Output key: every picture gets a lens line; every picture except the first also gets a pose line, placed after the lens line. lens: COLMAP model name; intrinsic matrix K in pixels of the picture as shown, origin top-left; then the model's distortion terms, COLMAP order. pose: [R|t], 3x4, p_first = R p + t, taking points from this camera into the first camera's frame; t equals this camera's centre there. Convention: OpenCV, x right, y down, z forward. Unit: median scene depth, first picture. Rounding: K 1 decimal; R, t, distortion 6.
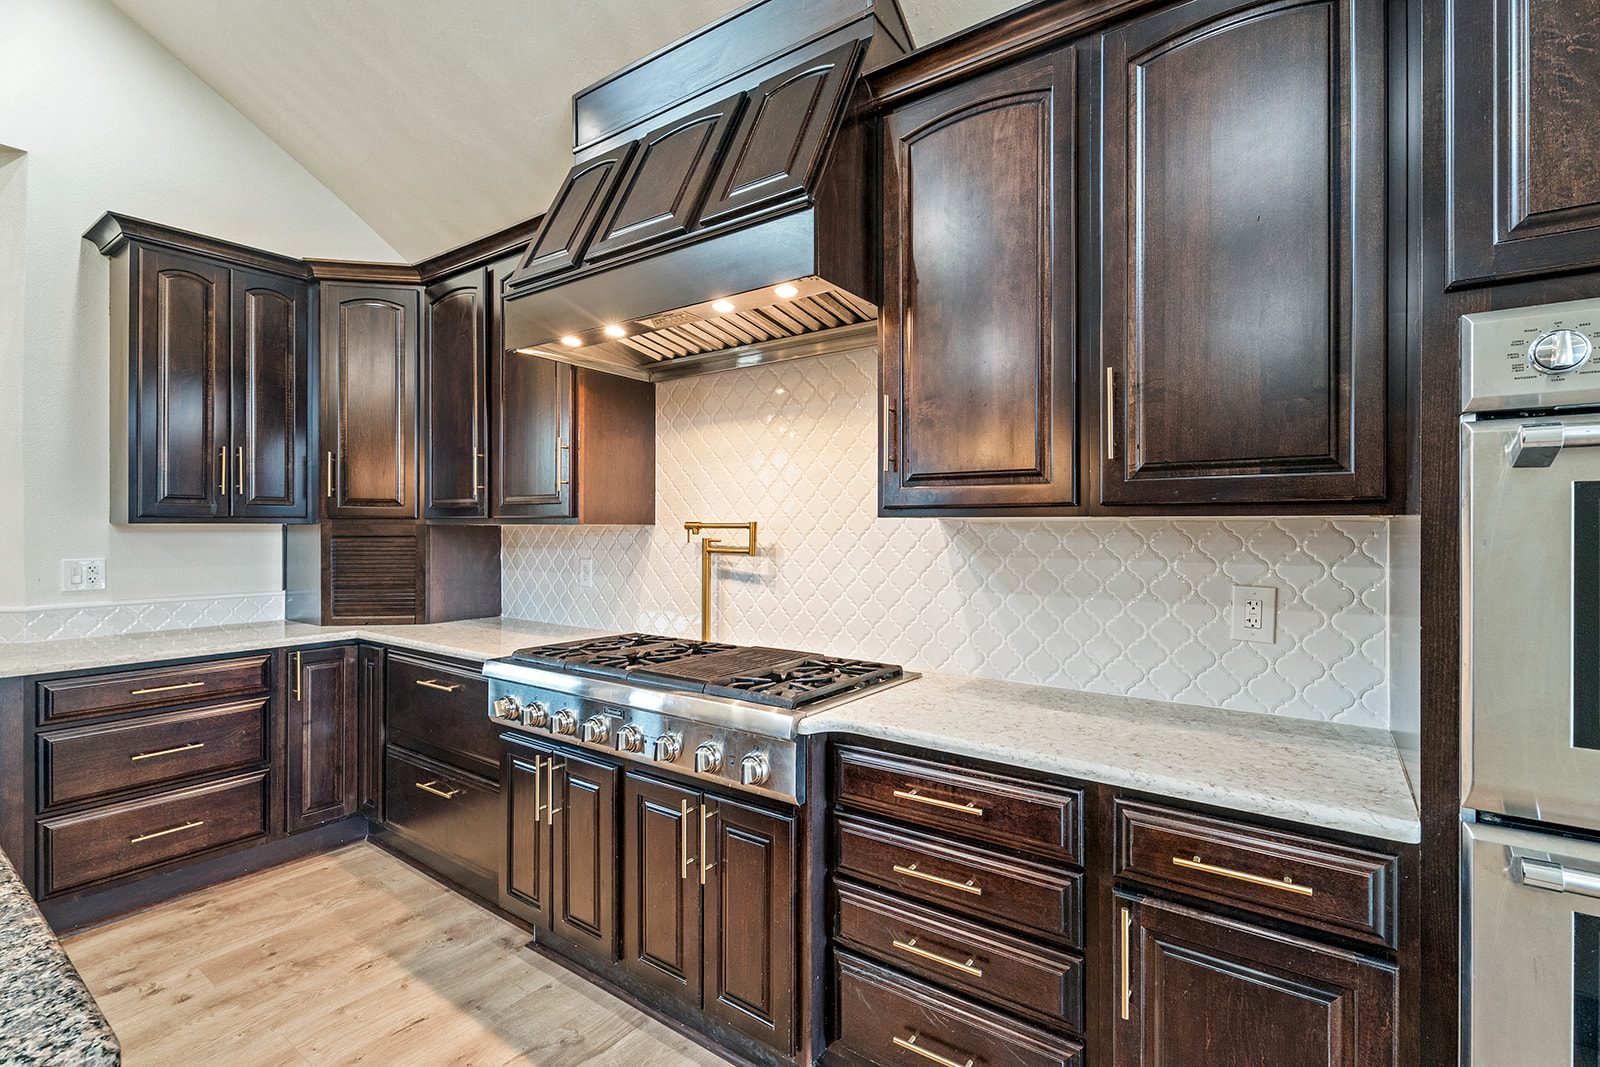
lens RADIAL K [[726.5, 0, 800.0], [0, 726.5, 533.5], [0, 0, 1]] dist [-0.000097, -0.000734]
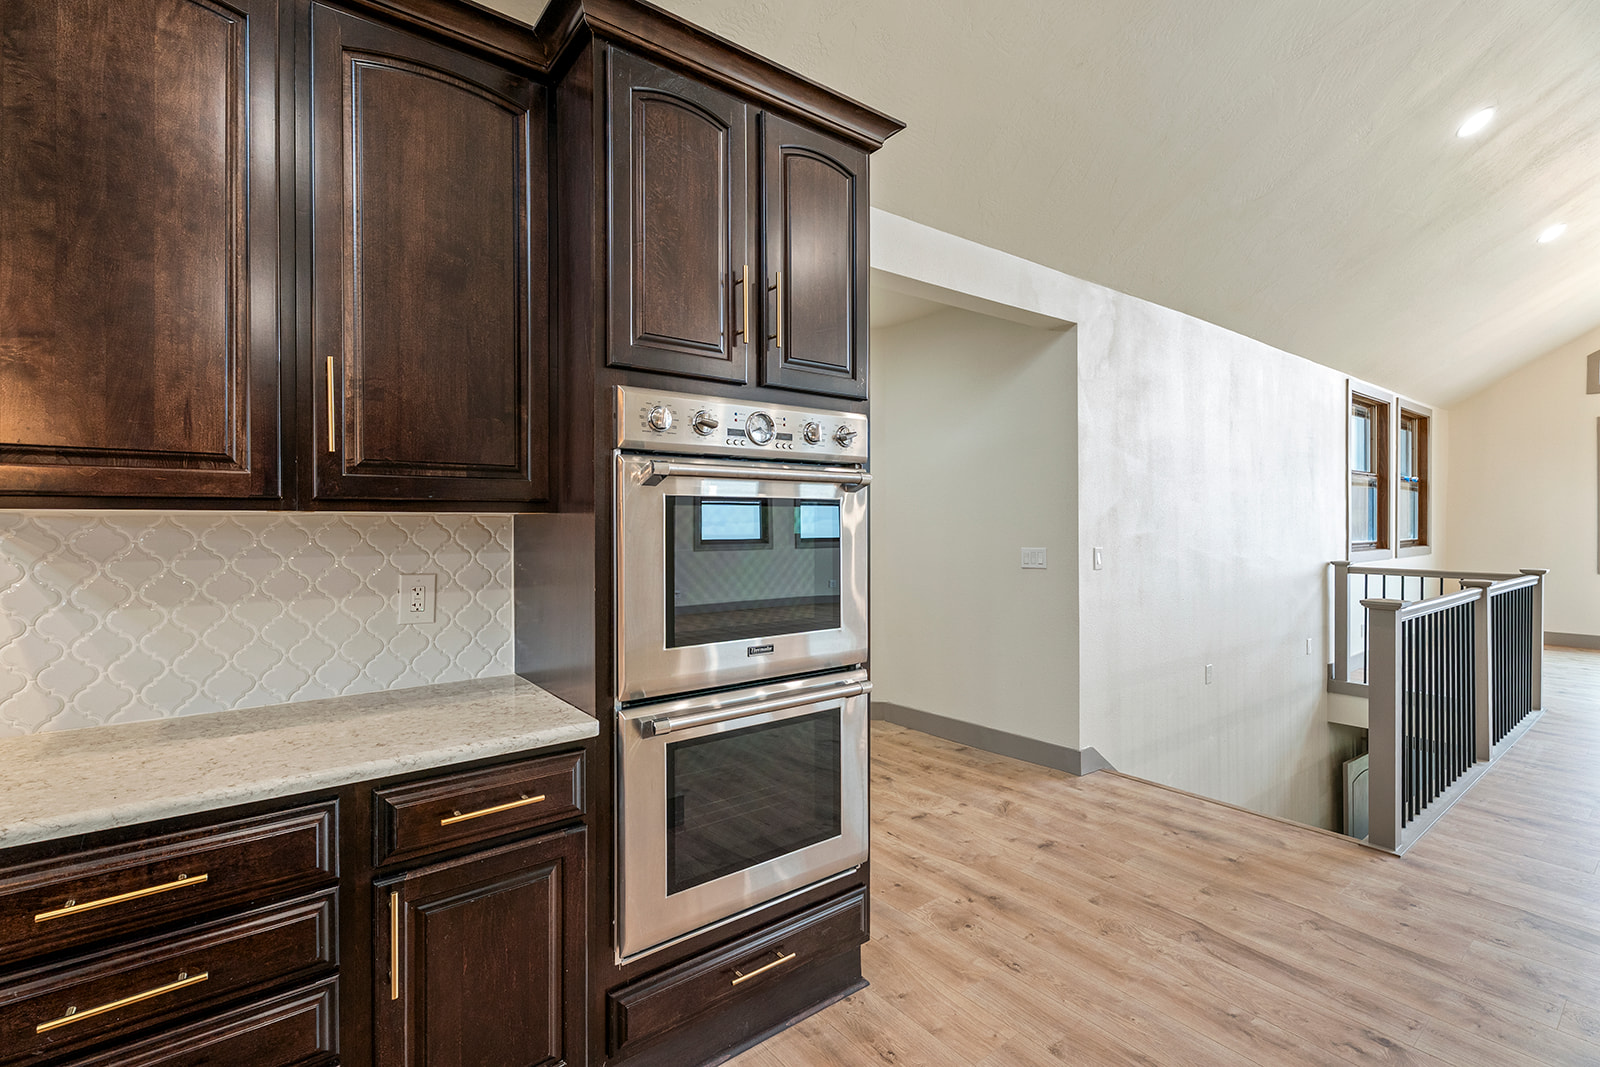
lens RADIAL K [[713.4, 0, 799.5], [0, 713.4, 527.6], [0, 0, 1]] dist [0.000674, -0.003545]
pose [[0.281438, -0.011986, 0.959504, -0.351327], [0.010269, 0.999902, 0.009478, -0.005117], [-0.959524, 0.007185, 0.281534, 0.157846]]
